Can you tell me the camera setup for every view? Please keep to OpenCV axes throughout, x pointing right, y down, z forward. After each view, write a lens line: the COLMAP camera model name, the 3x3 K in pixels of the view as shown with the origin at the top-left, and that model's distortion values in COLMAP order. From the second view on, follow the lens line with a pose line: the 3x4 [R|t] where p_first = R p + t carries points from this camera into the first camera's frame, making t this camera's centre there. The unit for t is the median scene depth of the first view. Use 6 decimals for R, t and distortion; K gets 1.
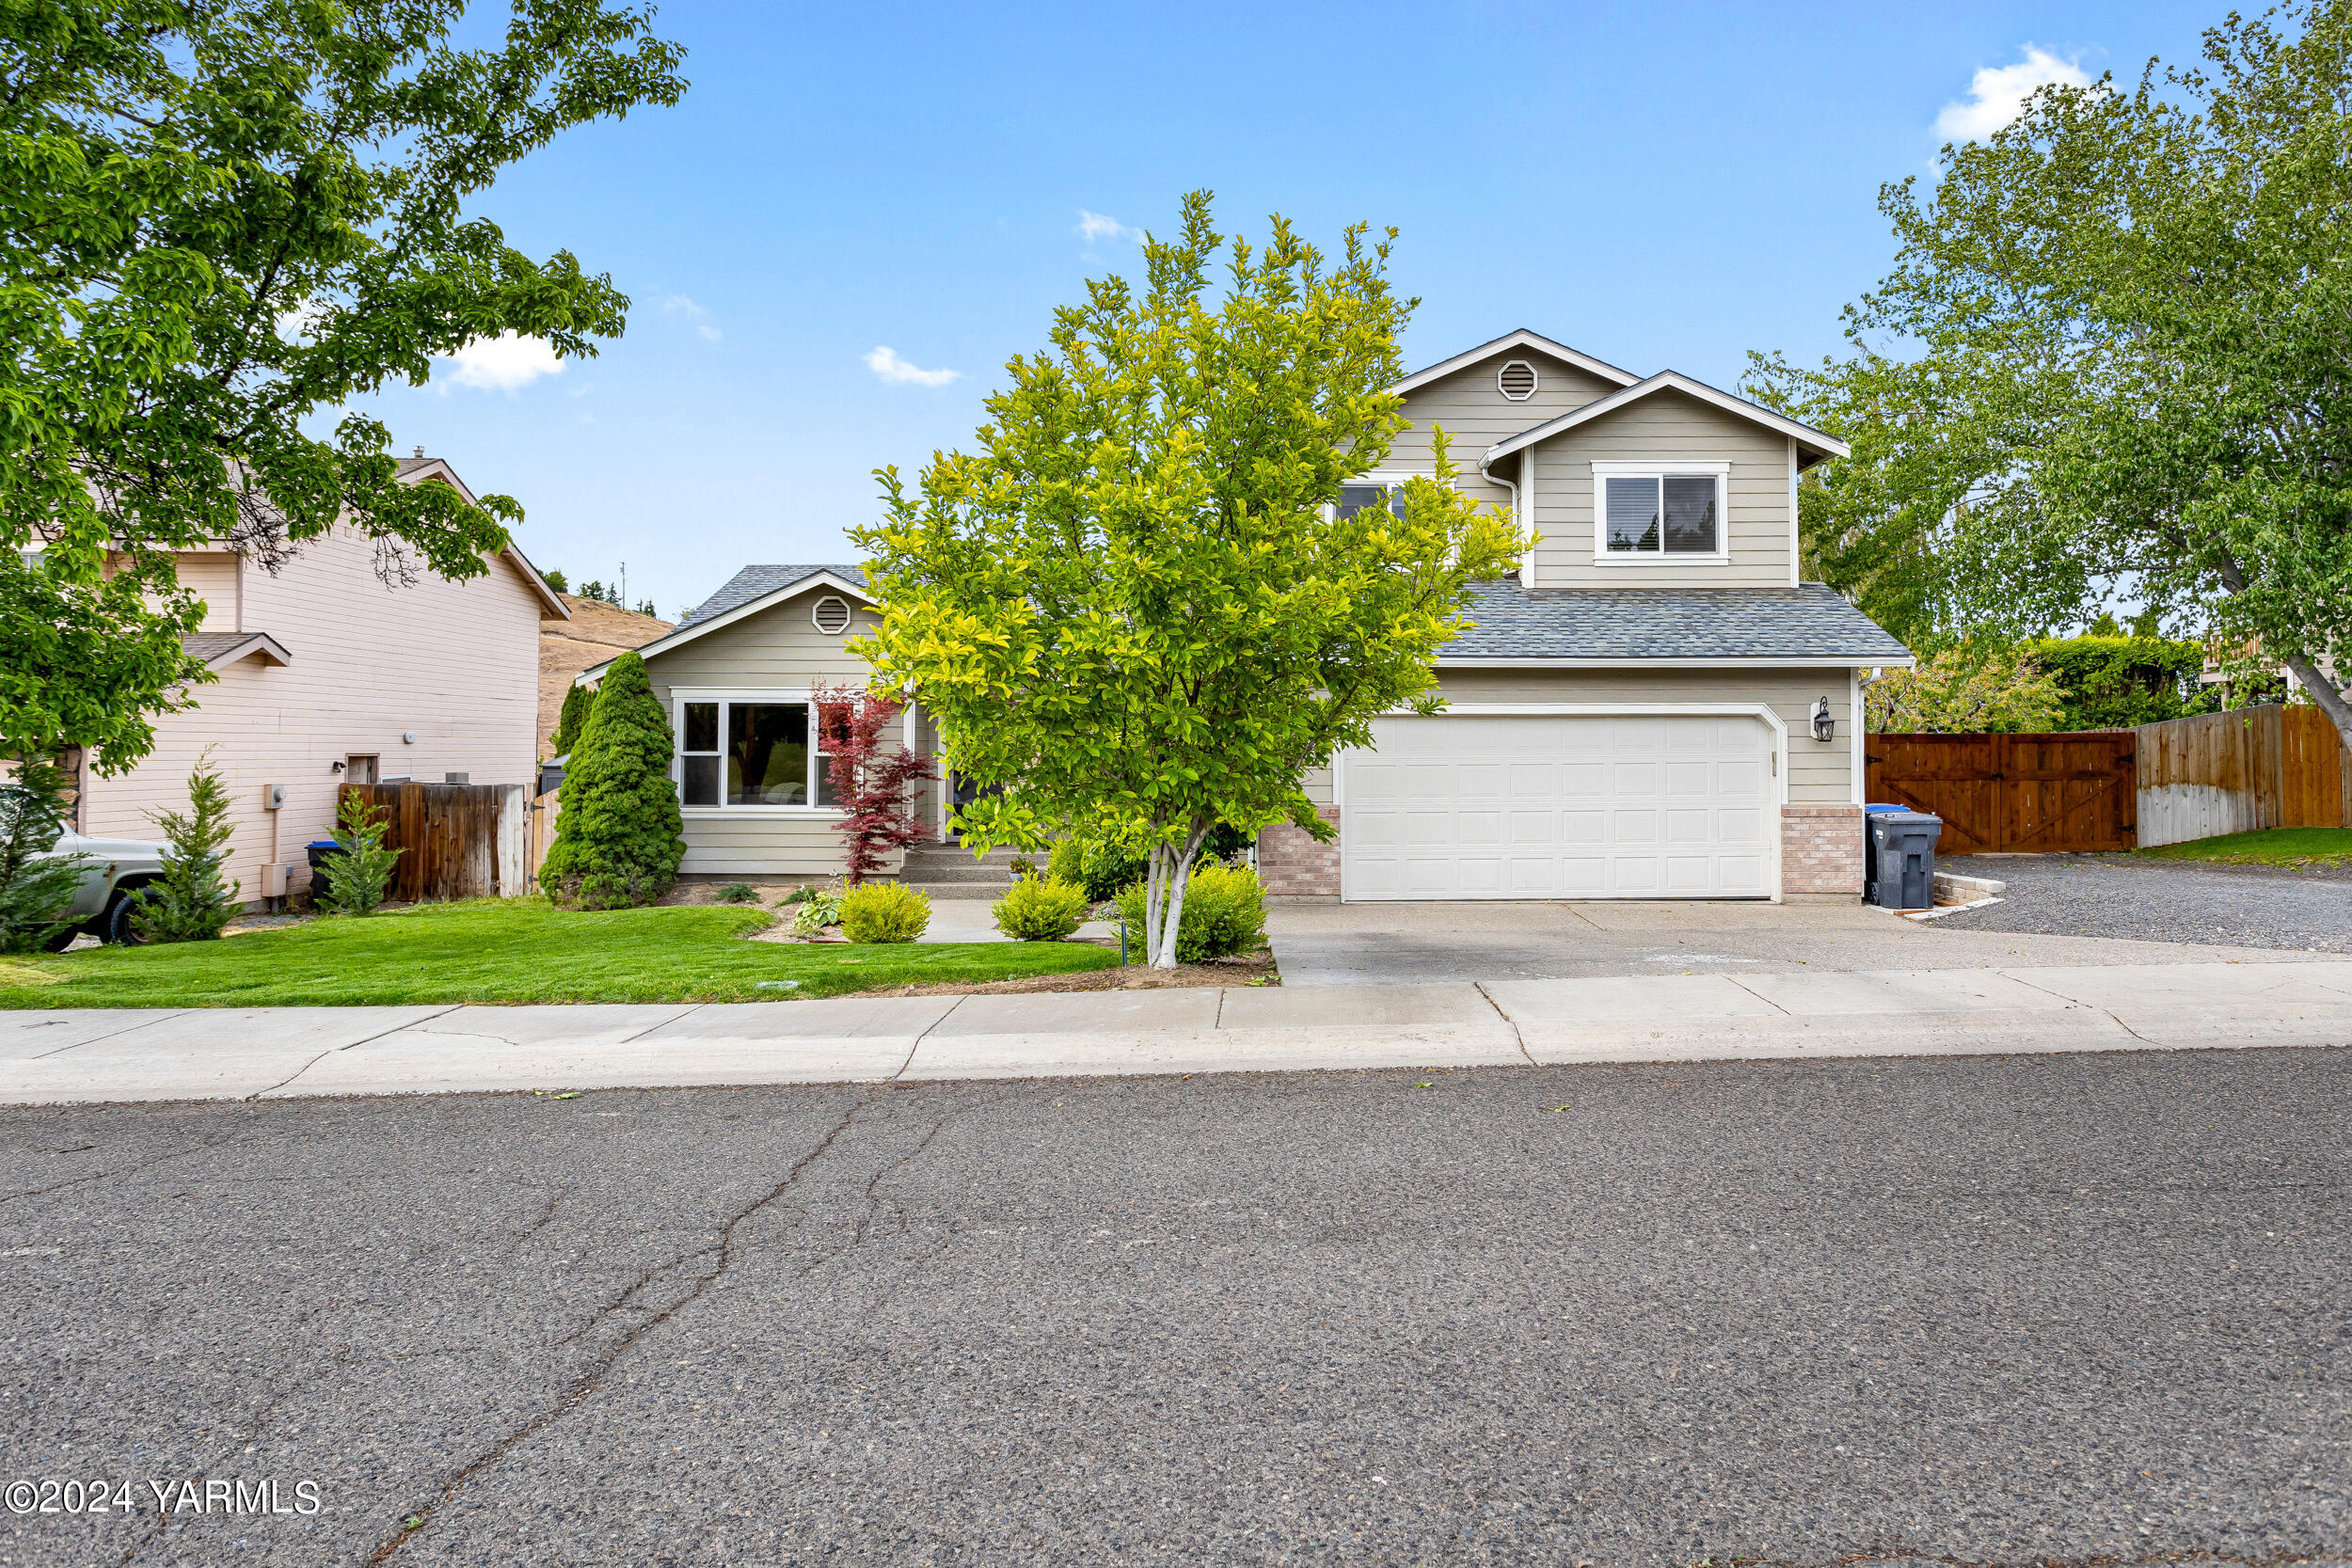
lens RADIAL K [[1473.3, 0, 1295.1], [0, 1473.3, 765.9], [0, 0, 1]] dist [-0.004241, -0.001624]
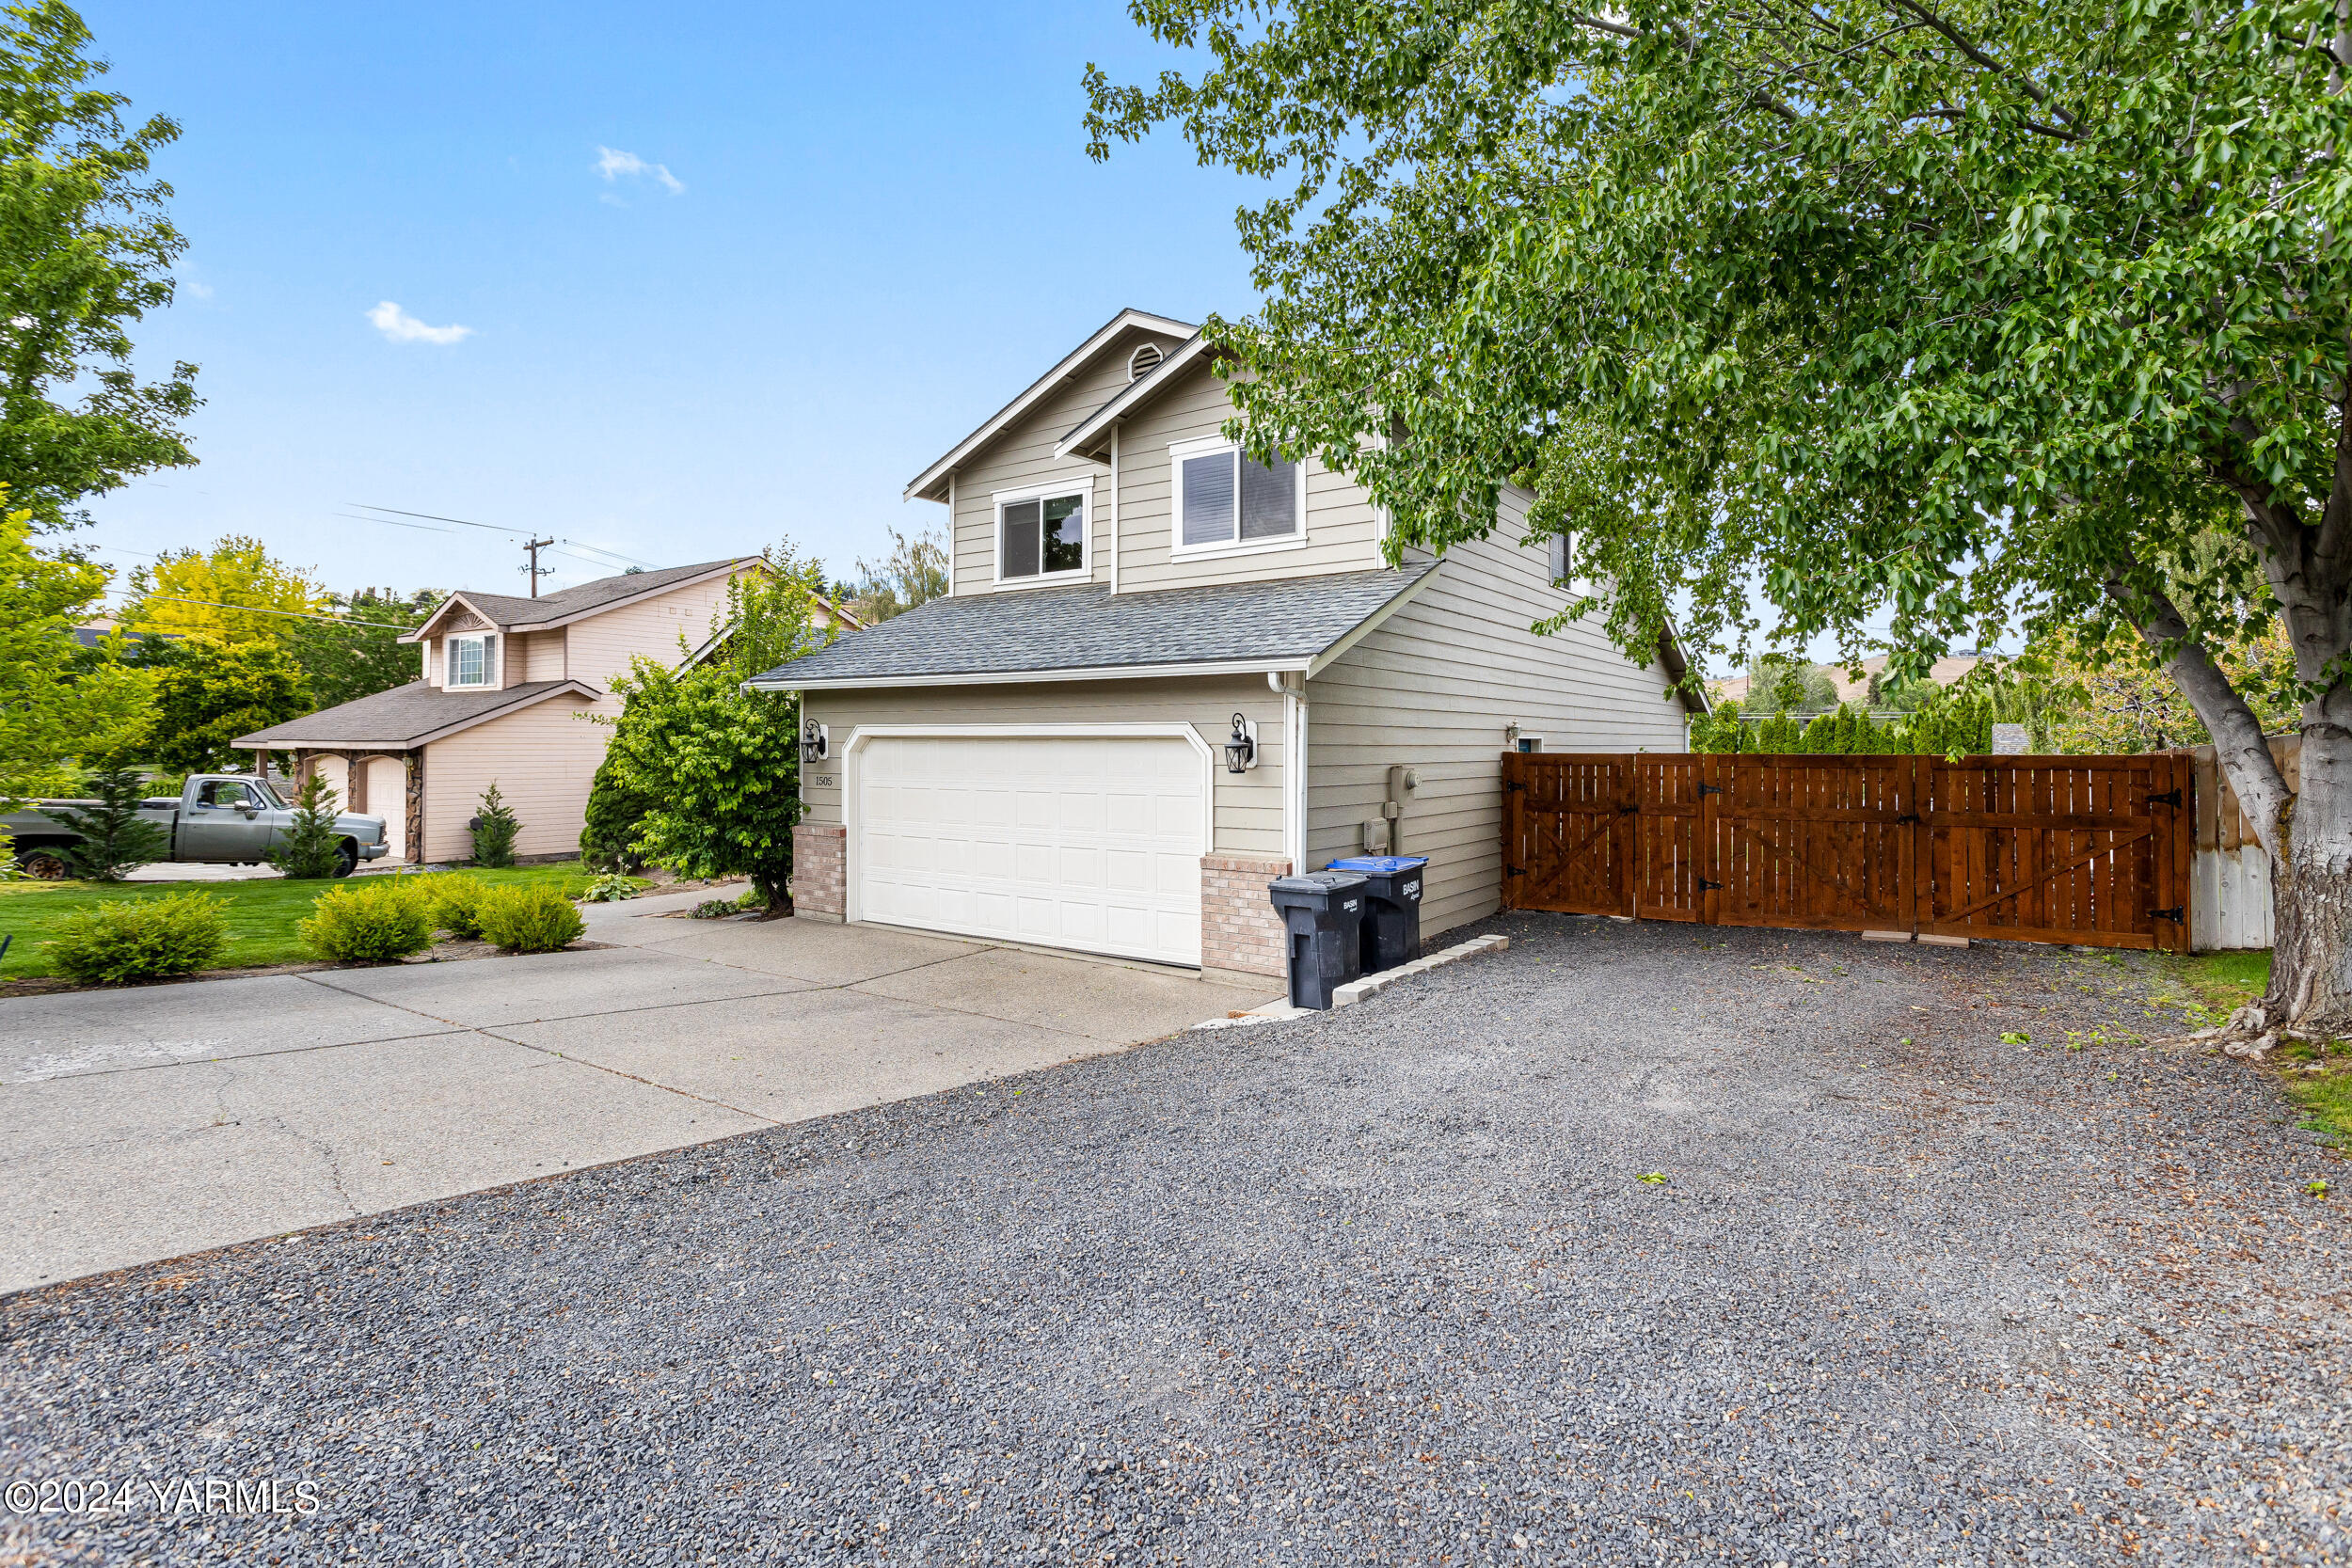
lens RADIAL K [[1157.8, 0, 1188.7], [0, 1157.8, 735.8], [0, 0, 1]] dist [0.001281, 0.000675]
pose [[0.799210, 0.000110, -0.601051, 0.625760], [-0.009165, 0.999886, -0.012004, -0.024822], [0.600982, 0.015102, 0.799120, 0.456596]]
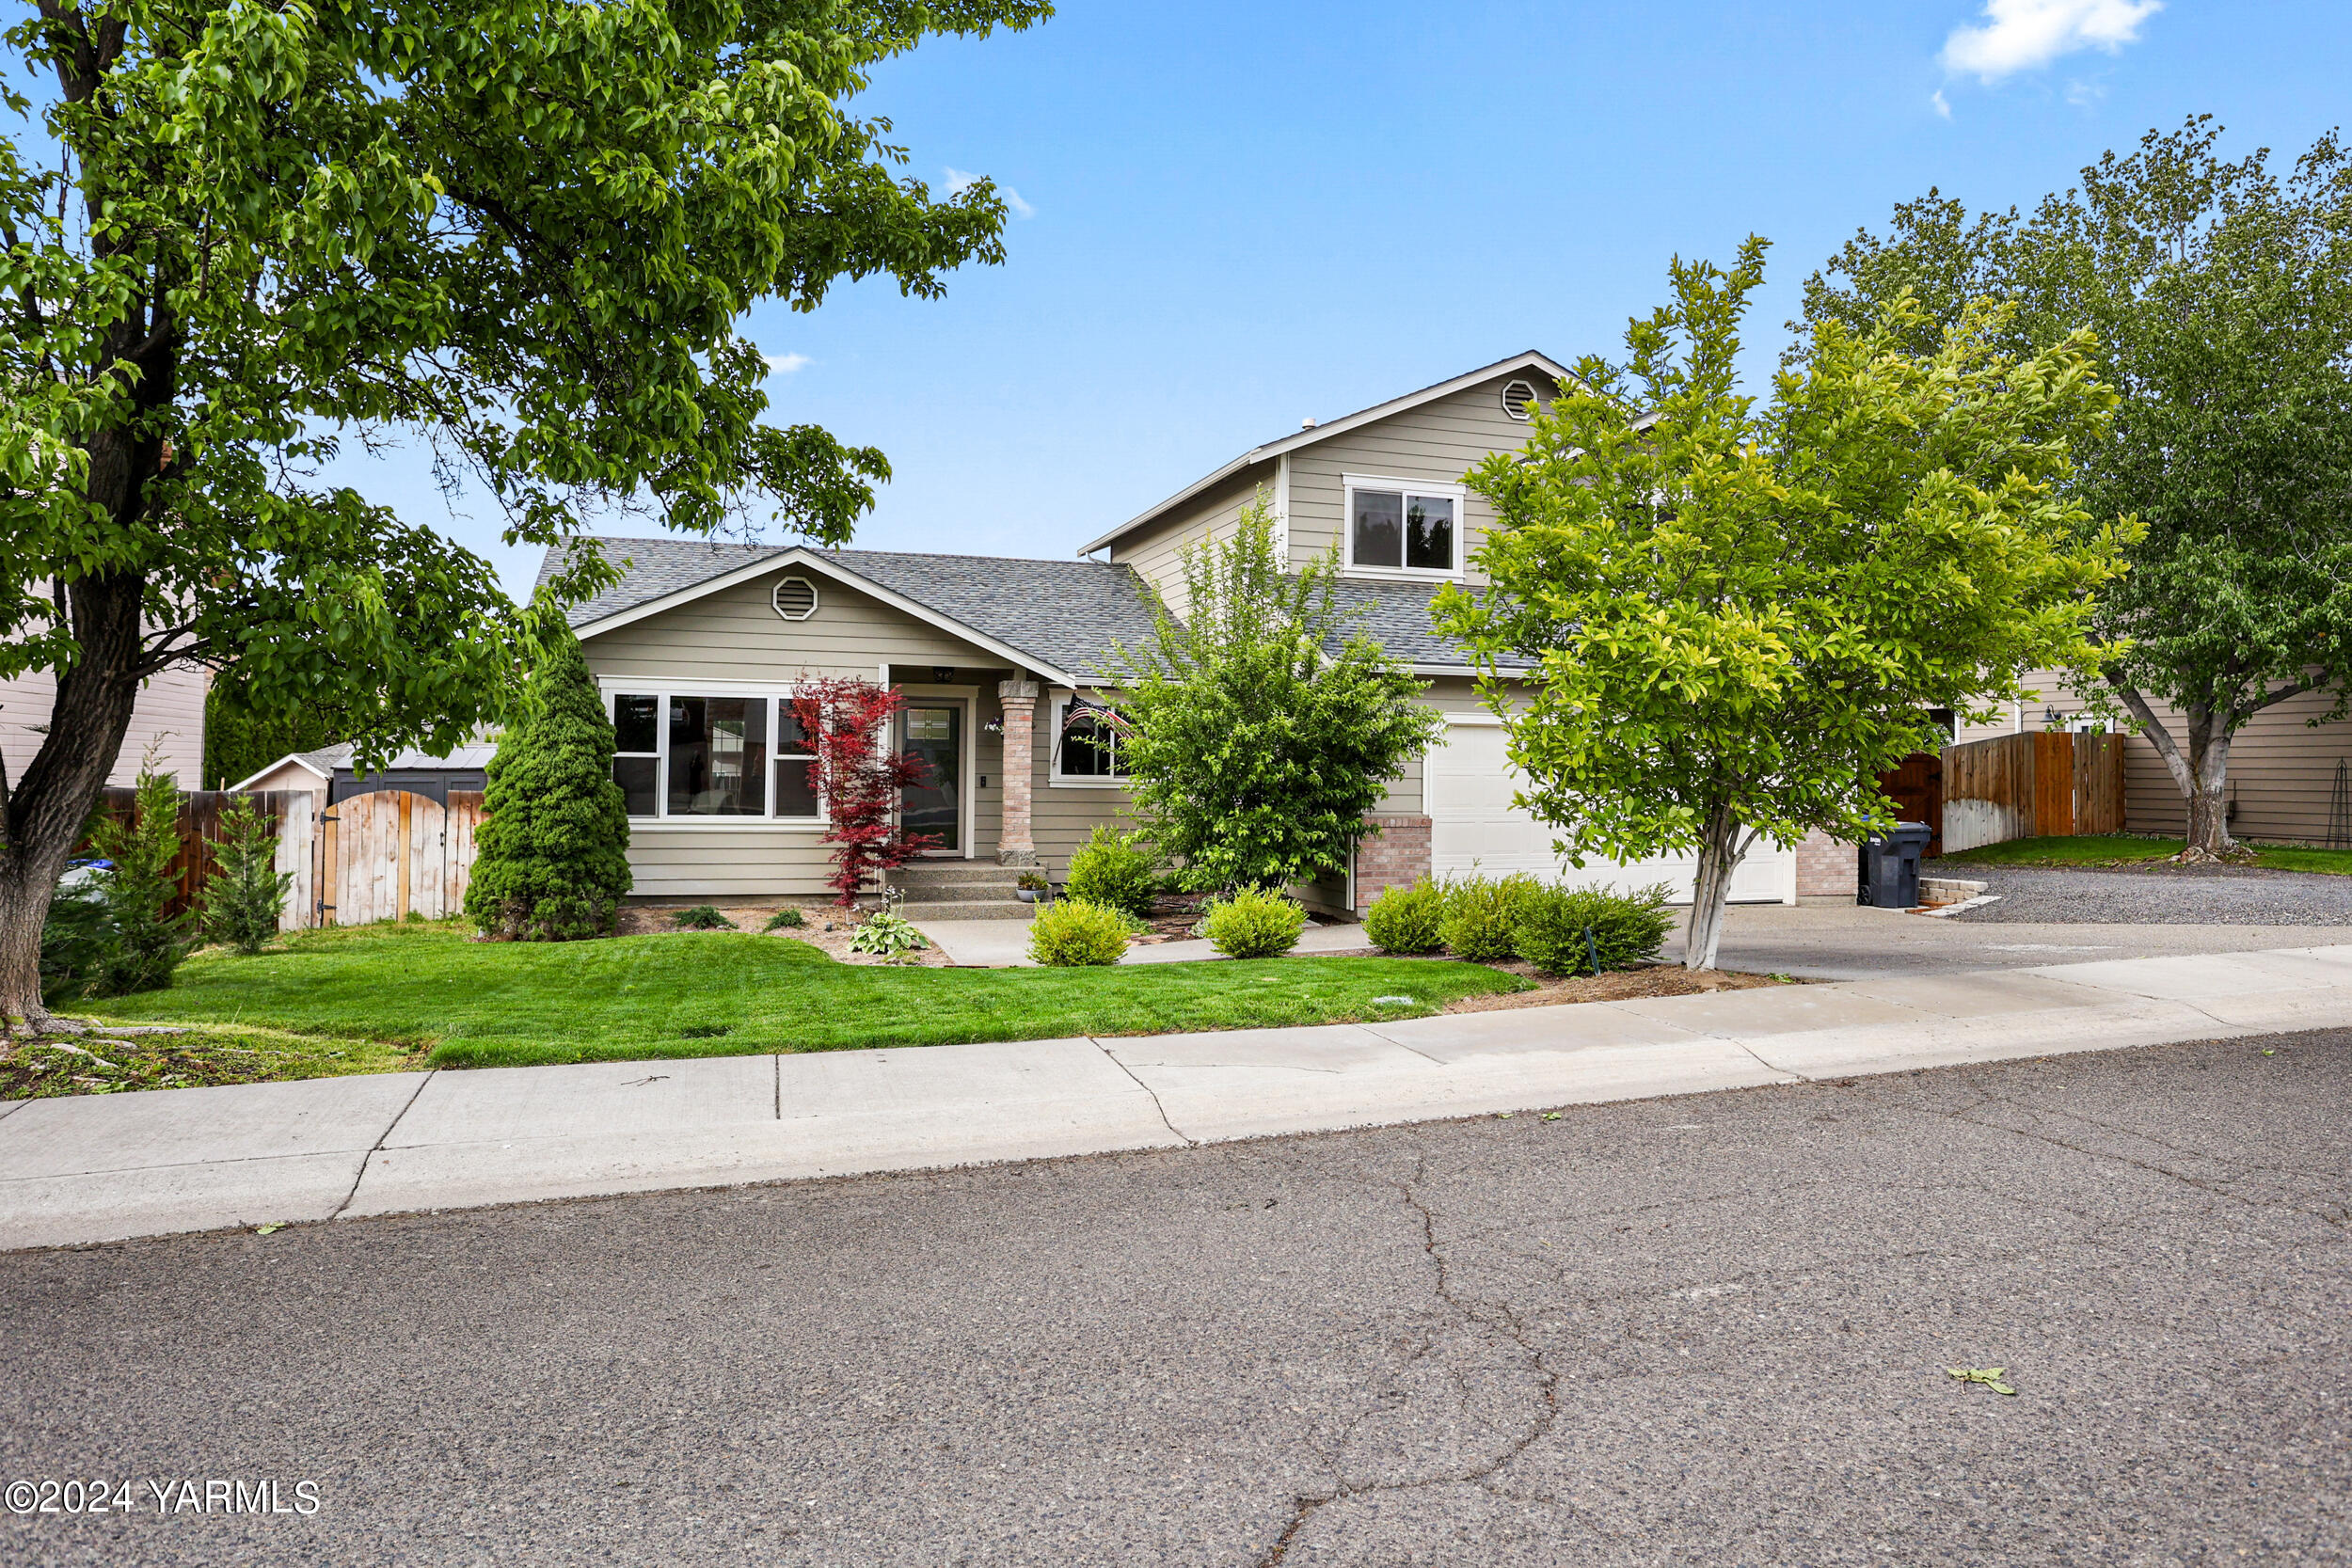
lens RADIAL K [[1548.2, 0, 1241.7], [0, 1548.2, 773.5], [0, 0, 1]] dist [-0.035865, 0.000318]
pose [[0.947762, 0.009912, 0.318825, -0.378822], [-0.008432, 0.999946, -0.006022, 0.005265], [-0.318867, 0.003019, 0.947795, 0.049280]]
